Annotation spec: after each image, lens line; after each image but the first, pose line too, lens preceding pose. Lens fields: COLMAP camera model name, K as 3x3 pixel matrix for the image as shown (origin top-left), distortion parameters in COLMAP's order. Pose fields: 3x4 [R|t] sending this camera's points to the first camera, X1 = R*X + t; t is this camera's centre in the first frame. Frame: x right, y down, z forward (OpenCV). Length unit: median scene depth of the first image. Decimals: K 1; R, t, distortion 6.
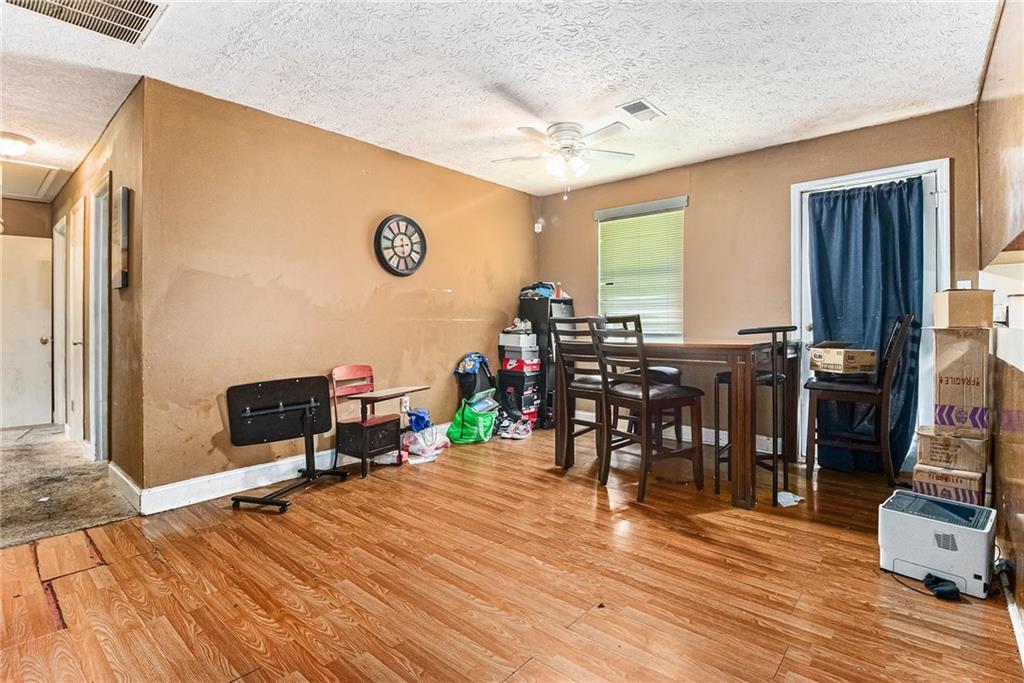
lens RADIAL K [[496.9, 0, 510.5], [0, 496.9, 330.4], [0, 0, 1]] dist [-0.030511, -0.000207]
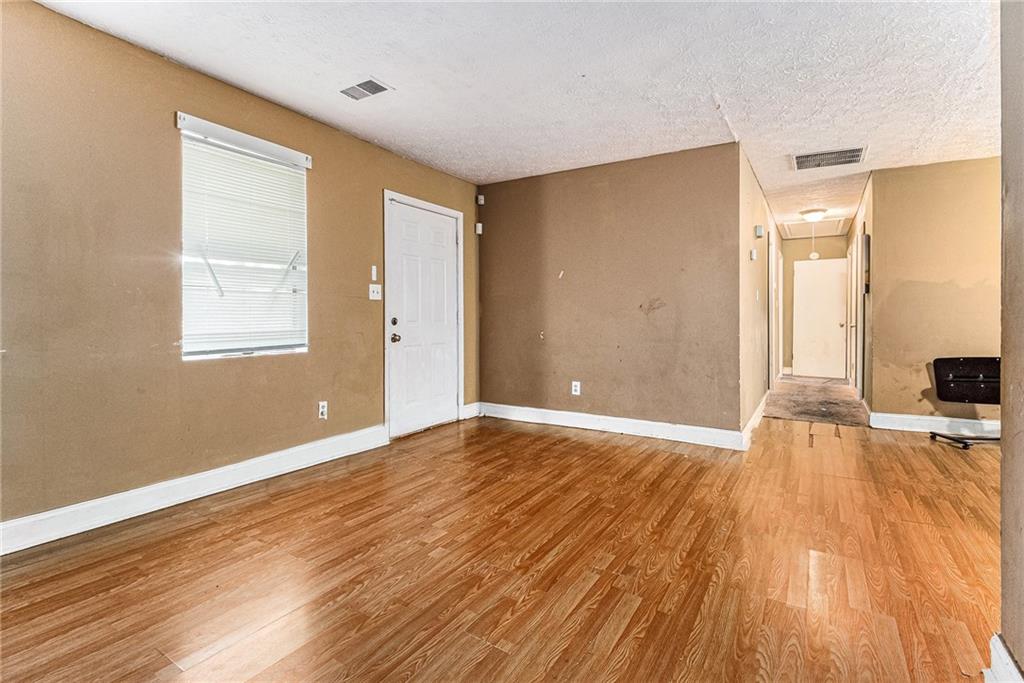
lens RADIAL K [[472.4, 0, 514.4], [0, 472.4, 315.6], [0, 0, 1]] dist [0.036777, 0.000026]
pose [[0.147915, 0.001612, -0.988999, 0.658192], [-0.007418, 0.999972, 0.000521, -0.002371], [0.988972, 0.007259, 0.147923, -0.439414]]
